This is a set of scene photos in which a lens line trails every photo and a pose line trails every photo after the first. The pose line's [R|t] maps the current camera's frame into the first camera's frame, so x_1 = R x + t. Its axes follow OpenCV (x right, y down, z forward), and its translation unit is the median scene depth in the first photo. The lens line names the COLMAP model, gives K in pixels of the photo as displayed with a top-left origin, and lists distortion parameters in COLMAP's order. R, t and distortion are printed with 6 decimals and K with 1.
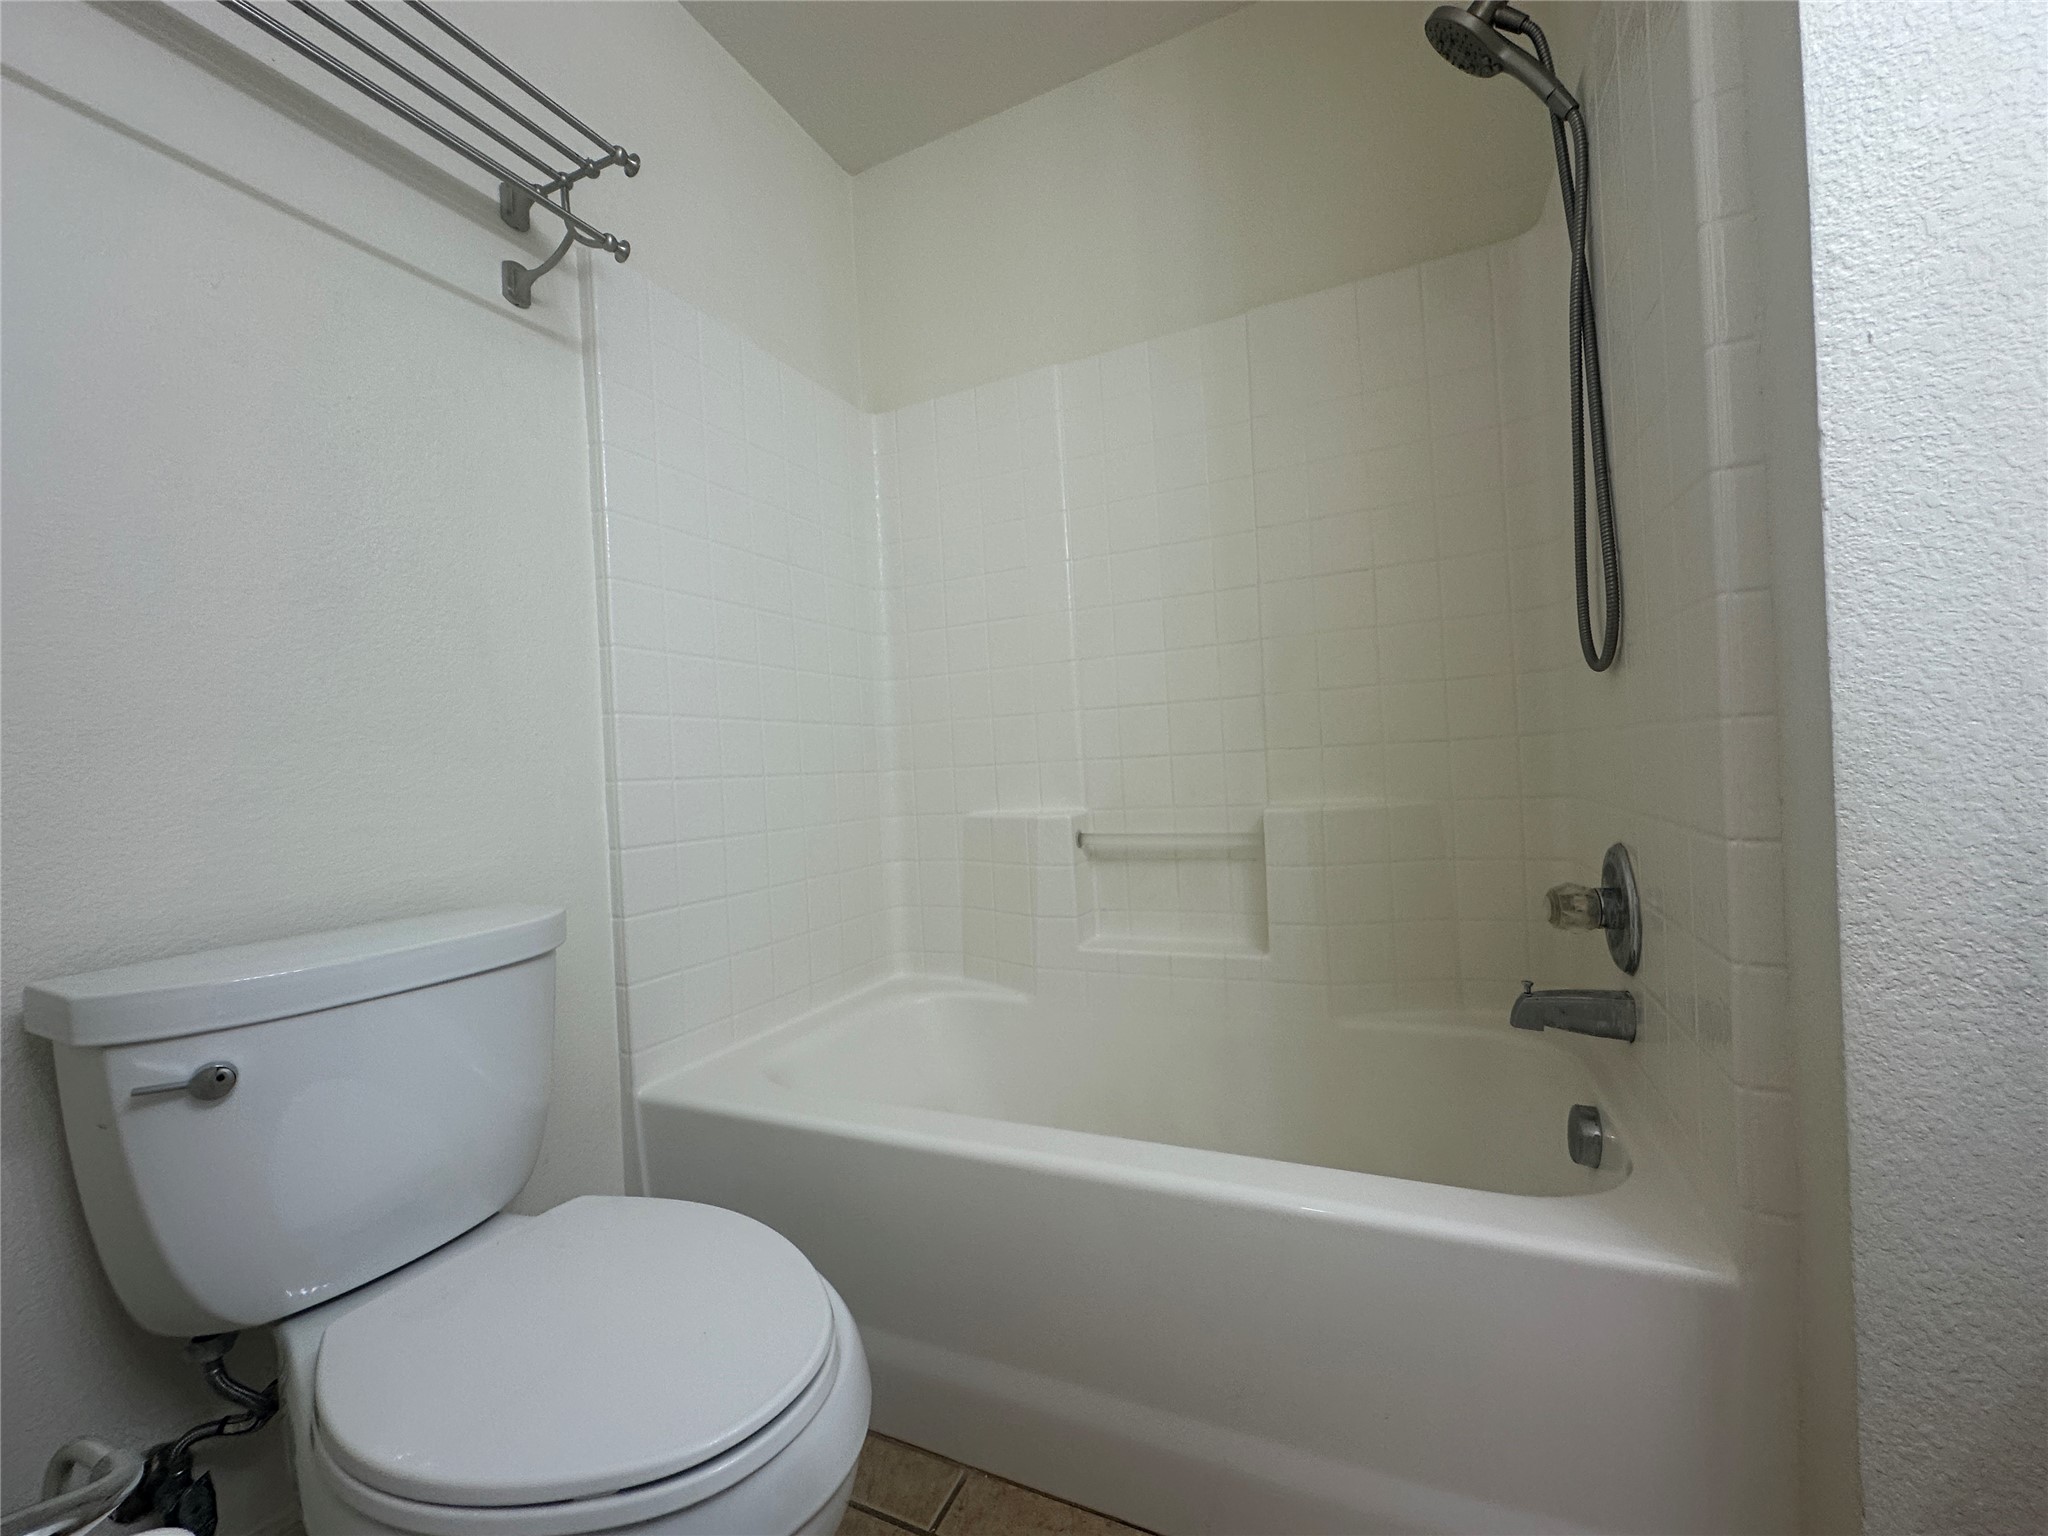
lens RADIAL K [[819.9, 0, 1024.7], [0, 819.9, 765.4], [0, 0, 1]] dist [-0.003749, -0.000105]
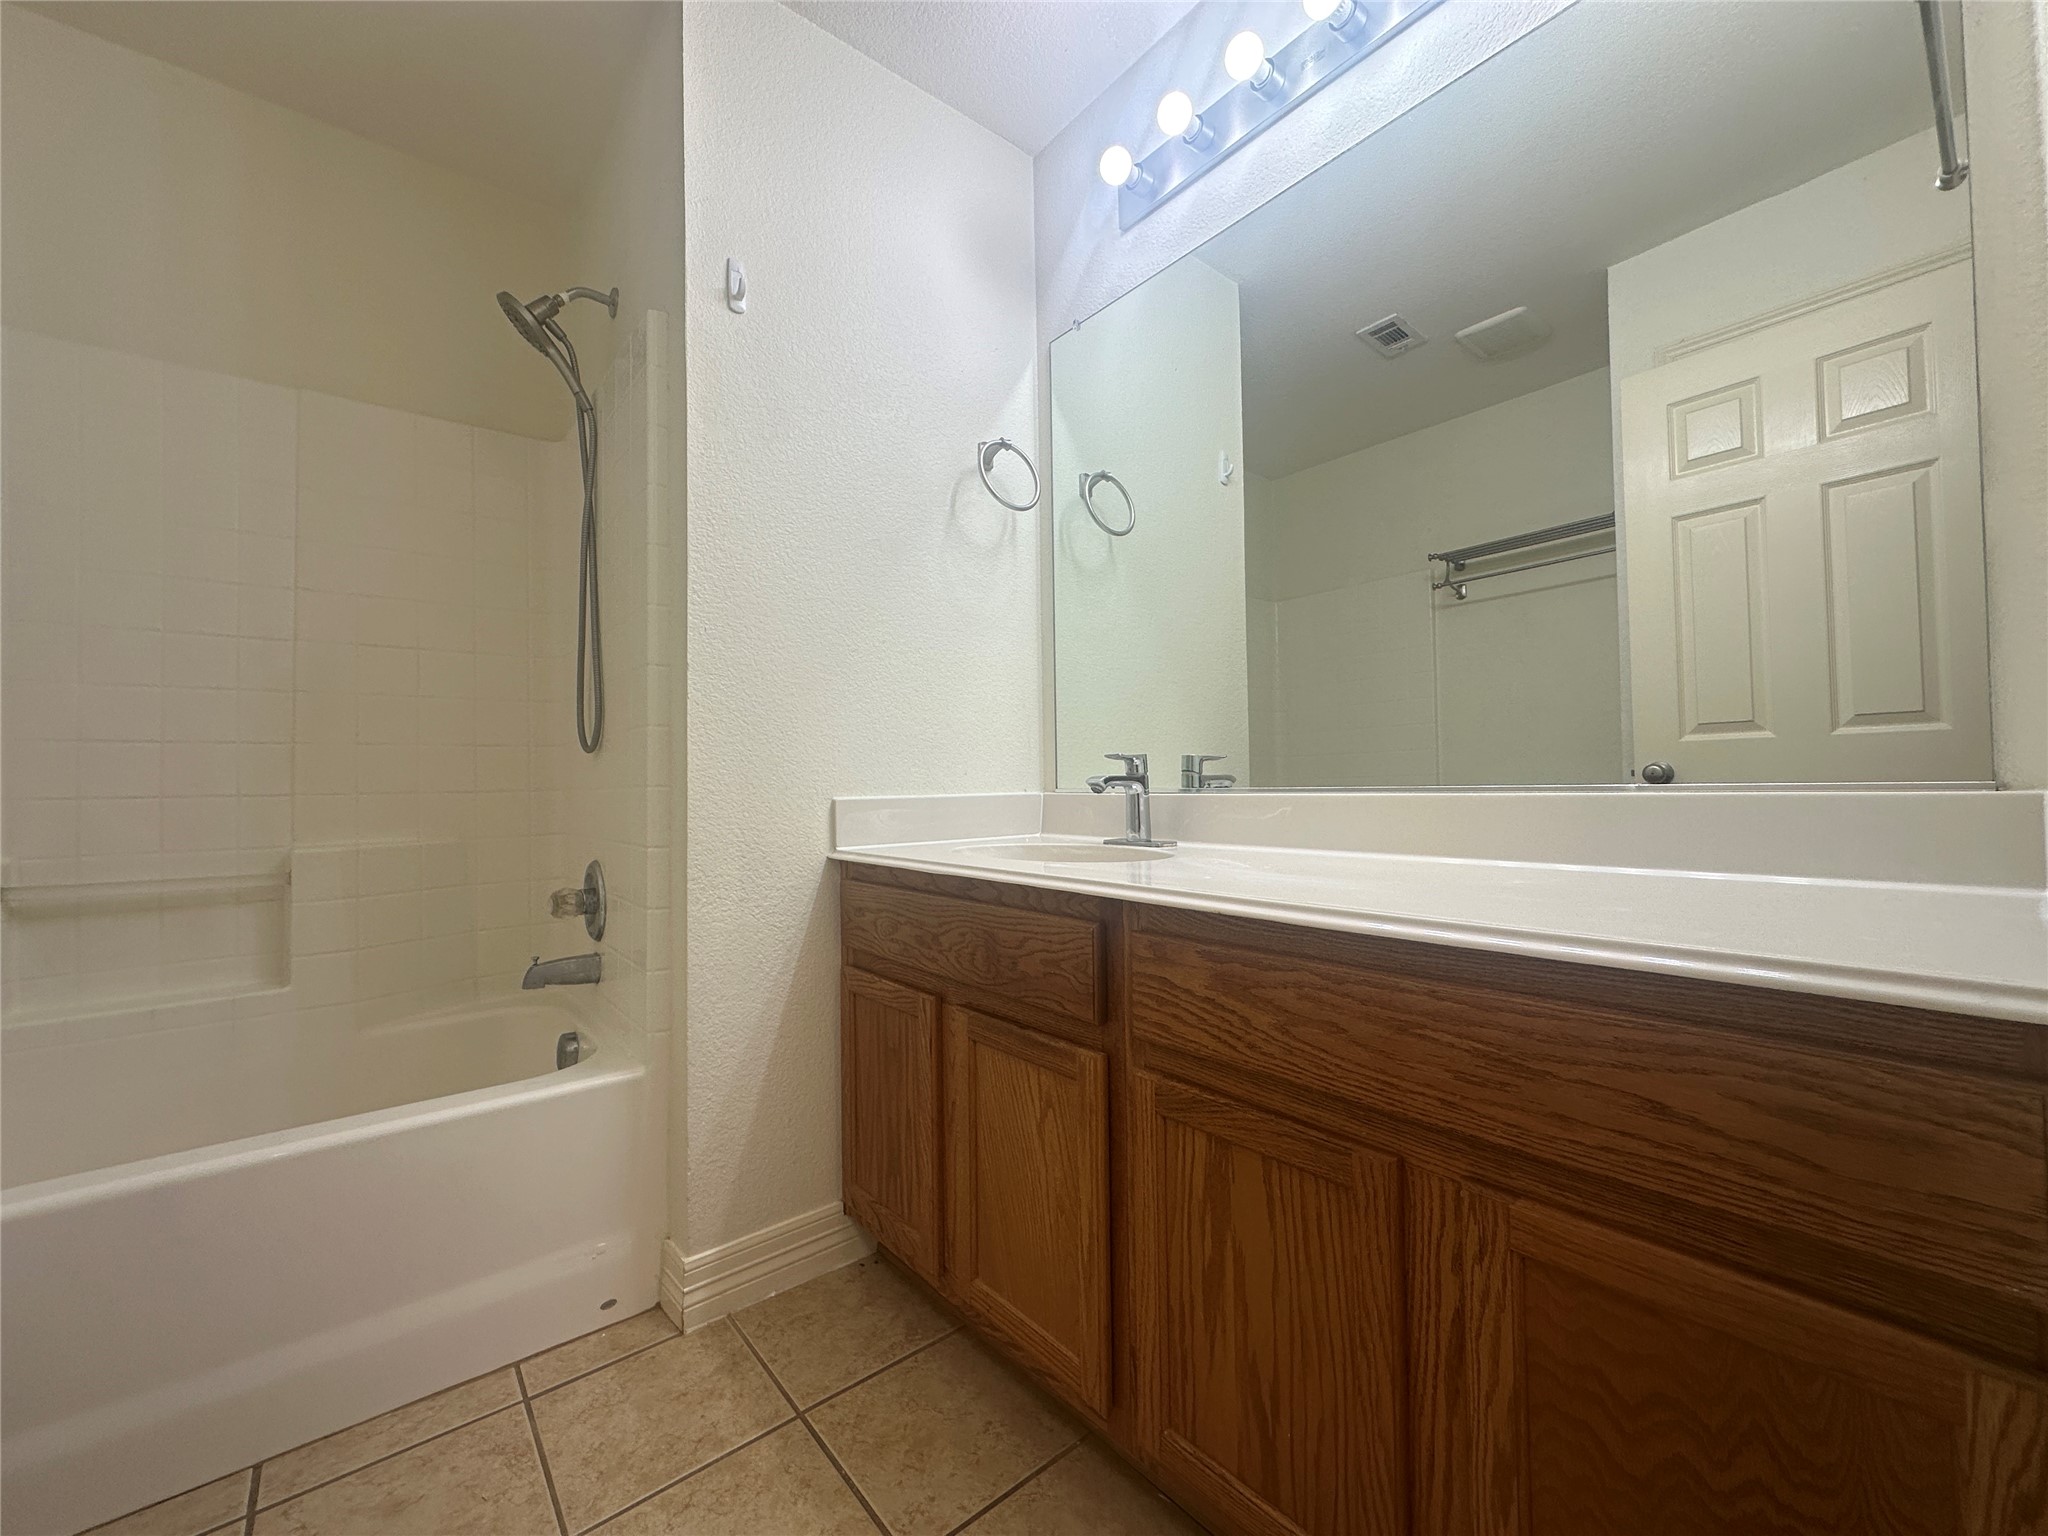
lens RADIAL K [[819.9, 0, 1024.7], [0, 819.9, 765.4], [0, 0, 1]] dist [-0.003749, -0.000105]
pose [[0.436981, 0.063693, 0.897213, -0.362147], [-0.006416, 0.997685, -0.067700, 0.013002], [-0.899448, 0.023827, 0.436378, -0.467676]]
